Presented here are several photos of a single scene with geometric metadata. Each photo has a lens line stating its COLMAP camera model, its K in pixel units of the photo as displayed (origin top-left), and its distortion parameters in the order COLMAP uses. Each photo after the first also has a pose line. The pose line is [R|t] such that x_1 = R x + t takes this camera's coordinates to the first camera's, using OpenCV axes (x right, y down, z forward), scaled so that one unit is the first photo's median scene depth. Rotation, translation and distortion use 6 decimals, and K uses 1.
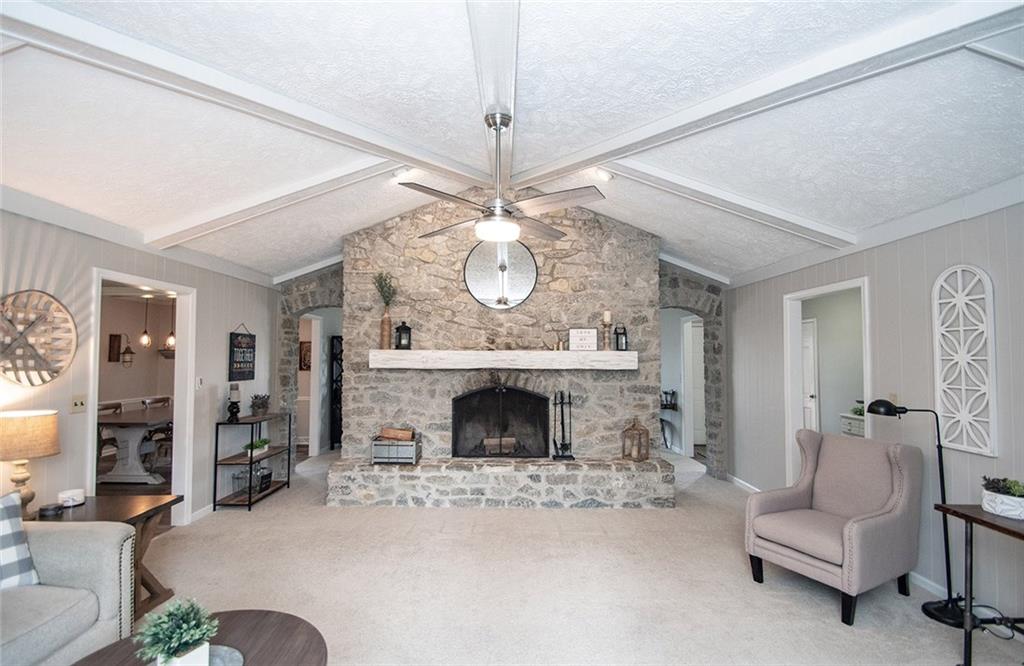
lens RADIAL K [[466.0, 0, 521.7], [0, 466.0, 333.9], [0, 0, 1]] dist [0.002827, -0.003244]
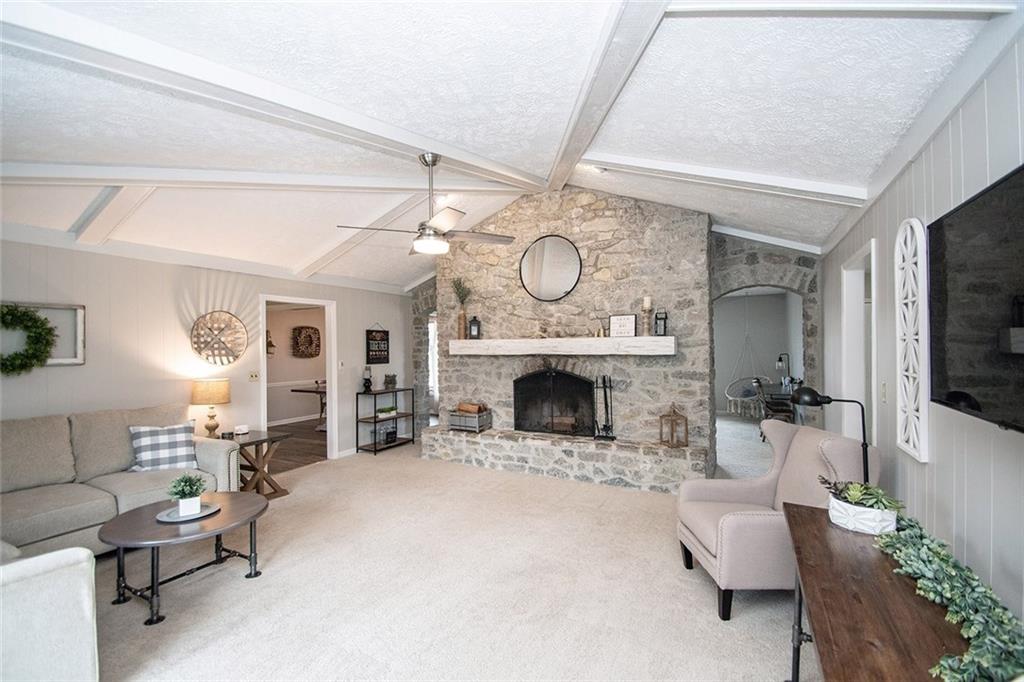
lens RADIAL K [[455.0, 0, 511.3], [0, 455.0, 341.4], [0, 0, 1]] dist [0.011751, -0.000161]
pose [[0.879600, -0.018157, -0.475367, 0.393557], [0.038001, 0.998760, 0.032167, 0.004184], [0.474193, -0.046359, 0.879199, -0.003004]]
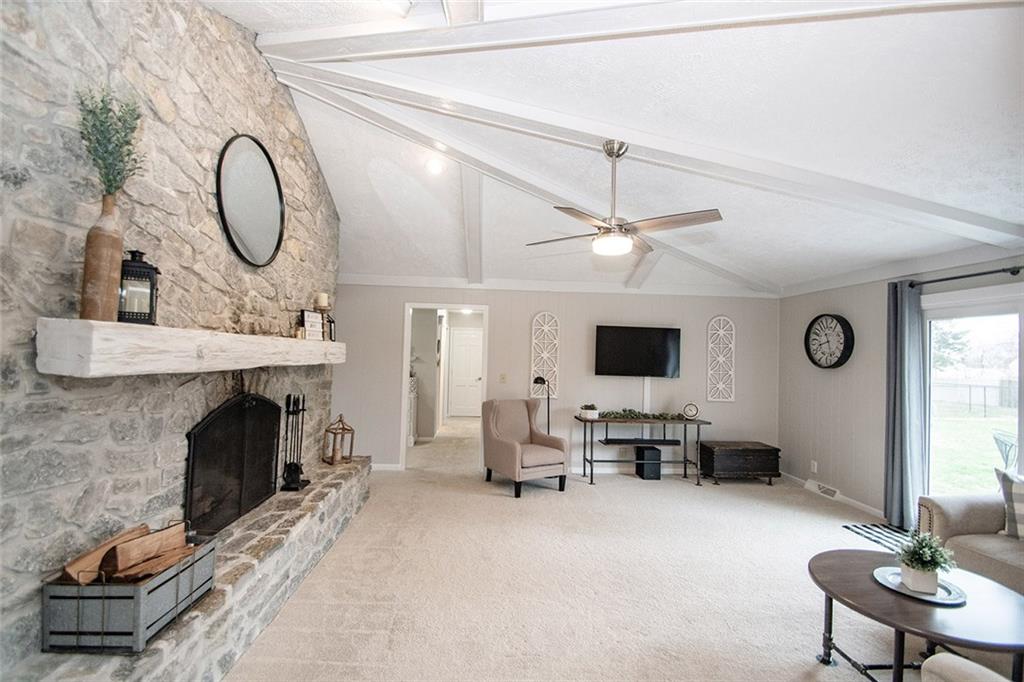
lens RADIAL K [[455.0, 0, 516.9], [0, 455.0, 341.4], [0, 0, 1]] dist [0.011751, -0.000161]
pose [[-0.057552, 0.028593, 0.997933, -0.642504], [-0.073088, 0.996787, -0.032775, 0.036782], [-0.995664, -0.074823, -0.055278, 0.705296]]
